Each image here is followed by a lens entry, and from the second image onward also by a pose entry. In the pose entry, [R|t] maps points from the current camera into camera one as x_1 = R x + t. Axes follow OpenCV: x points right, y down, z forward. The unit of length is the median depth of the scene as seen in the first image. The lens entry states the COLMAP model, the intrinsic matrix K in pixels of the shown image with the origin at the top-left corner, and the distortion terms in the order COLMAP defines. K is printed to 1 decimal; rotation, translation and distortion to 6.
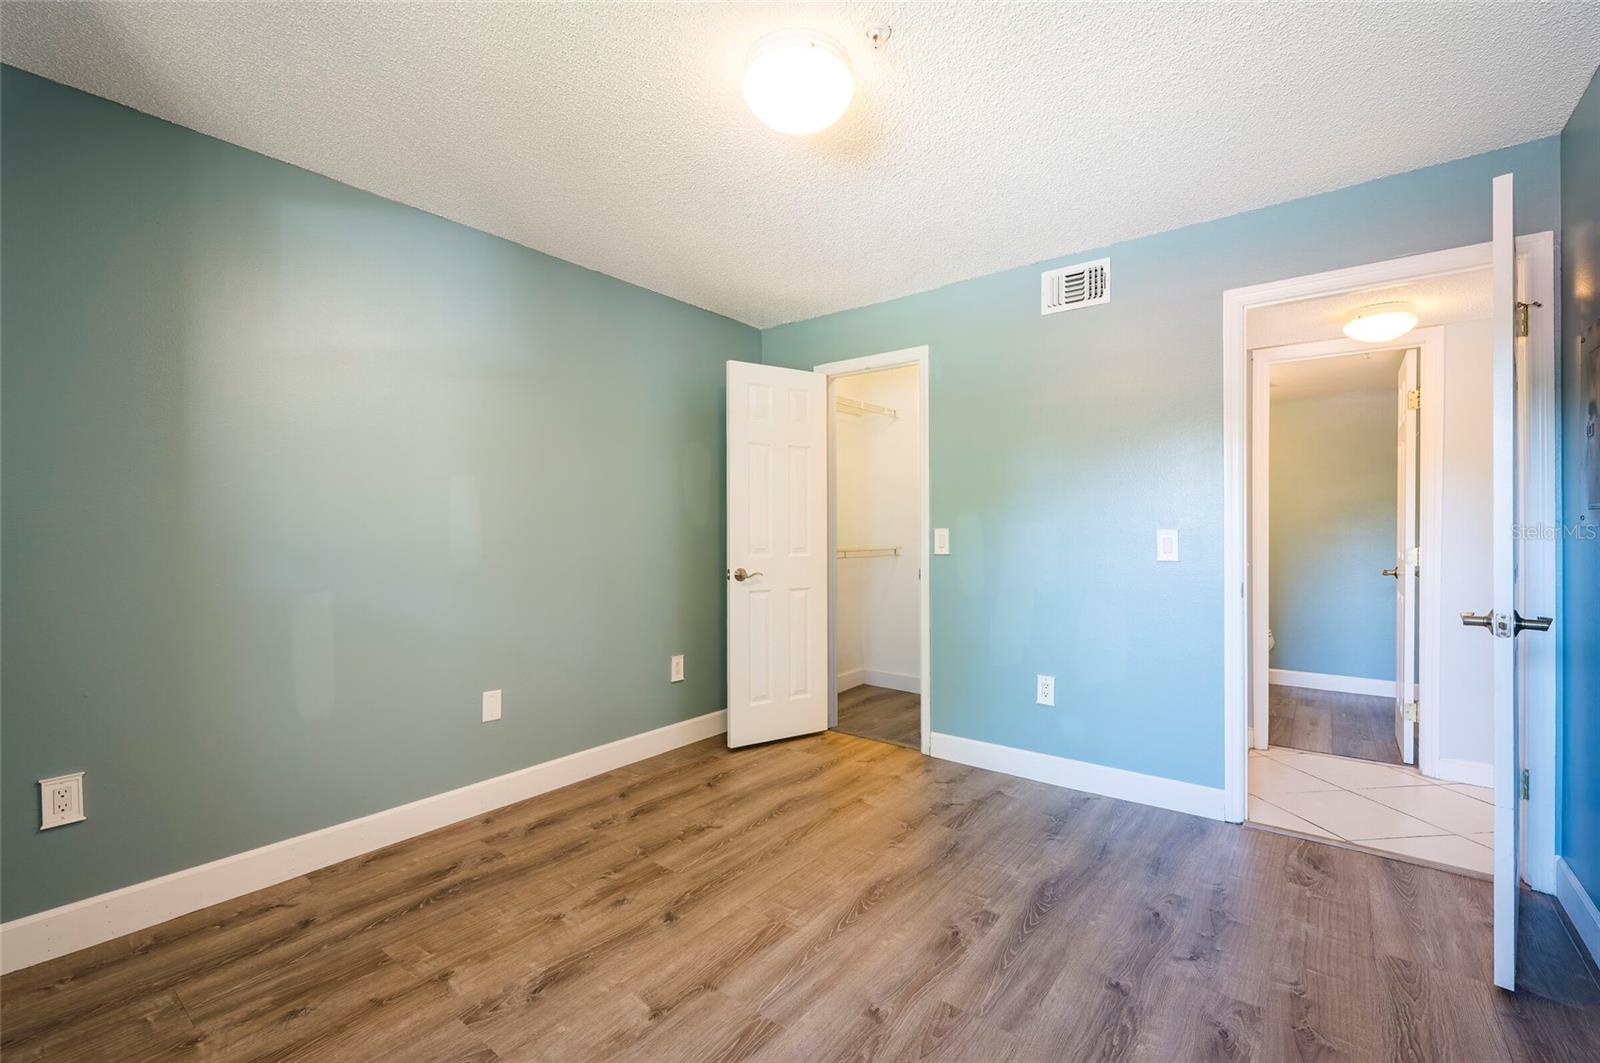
lens RADIAL K [[681.4, 0, 800.0], [0, 681.4, 531.5], [0, 0, 1]] dist [0.000707, 0.000175]
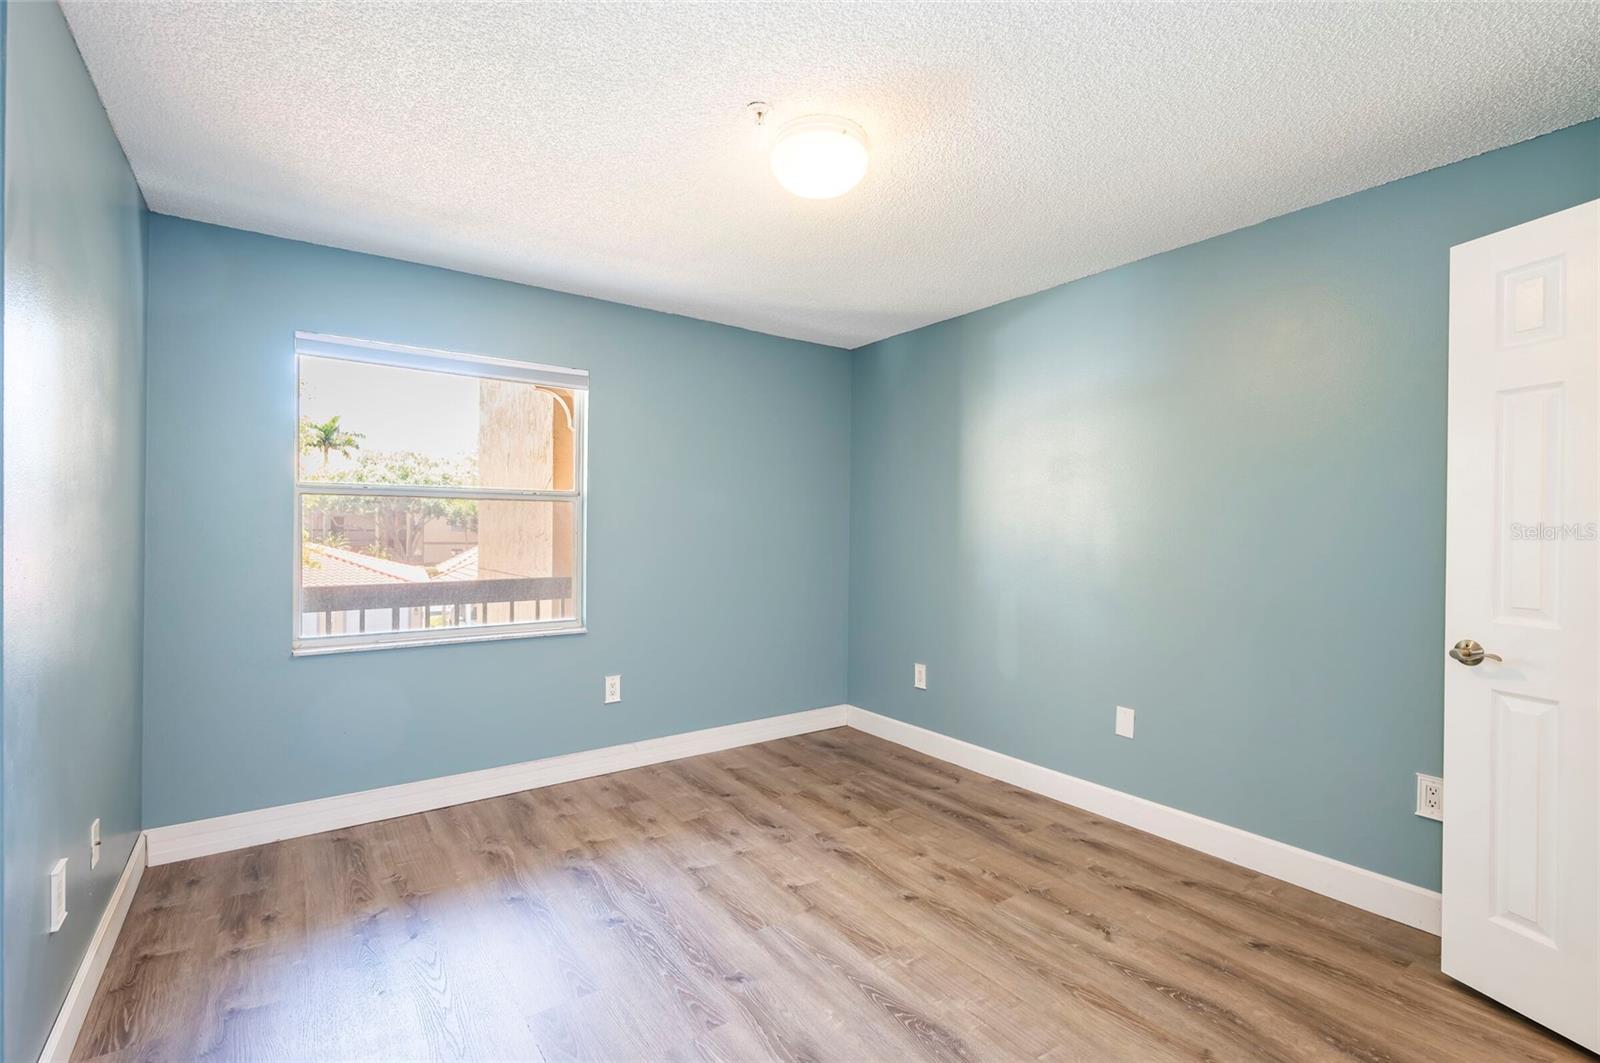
lens RADIAL K [[727.7, 0, 812.8], [0, 727.7, 524.9], [0, 0, 1]] dist [0.013853, -0.000541]
pose [[-0.270808, -0.003956, -0.962625, 0.993406], [-0.009723, 0.999952, -0.001374, -0.047166], [0.962584, 0.008987, -0.270833, 1.136548]]
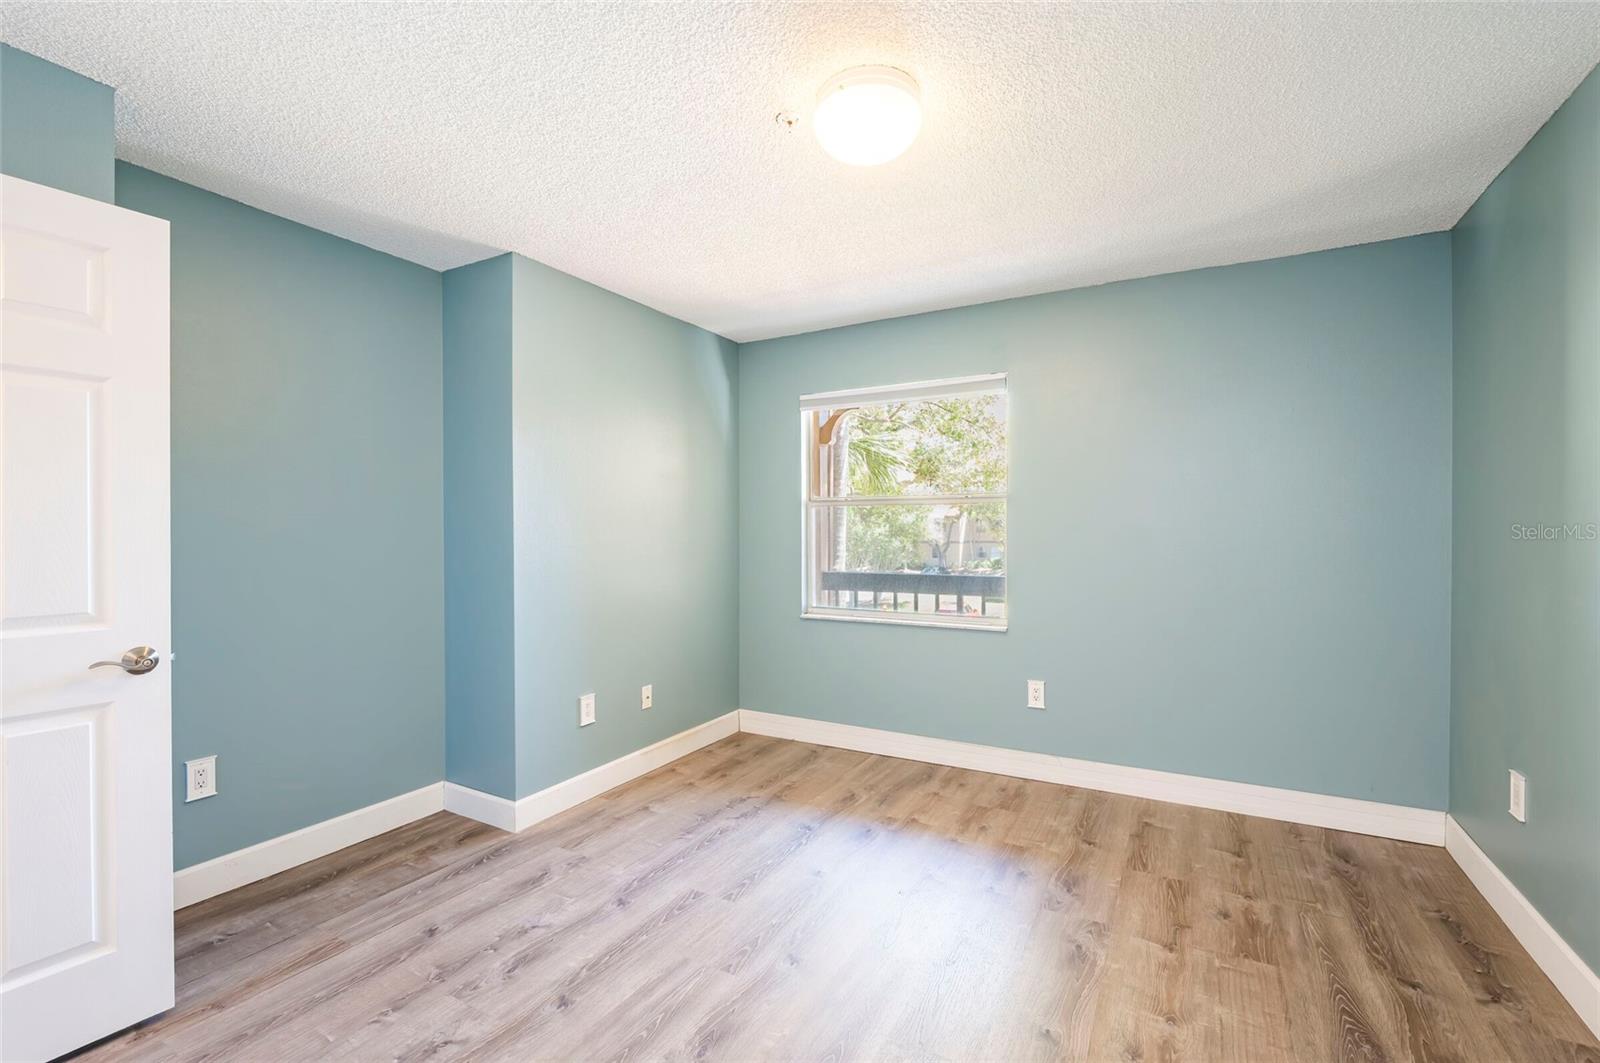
lens RADIAL K [[701.0, 0, 800.0], [0, 701.0, 531.5], [0, 0, 1]] dist [0.000988, -0.000474]
pose [[-0.988053, 0.005530, -0.154016, 0.222234], [0.004218, 0.999952, 0.008846, -0.045841], [0.154058, 0.008091, -0.988029, 1.731151]]
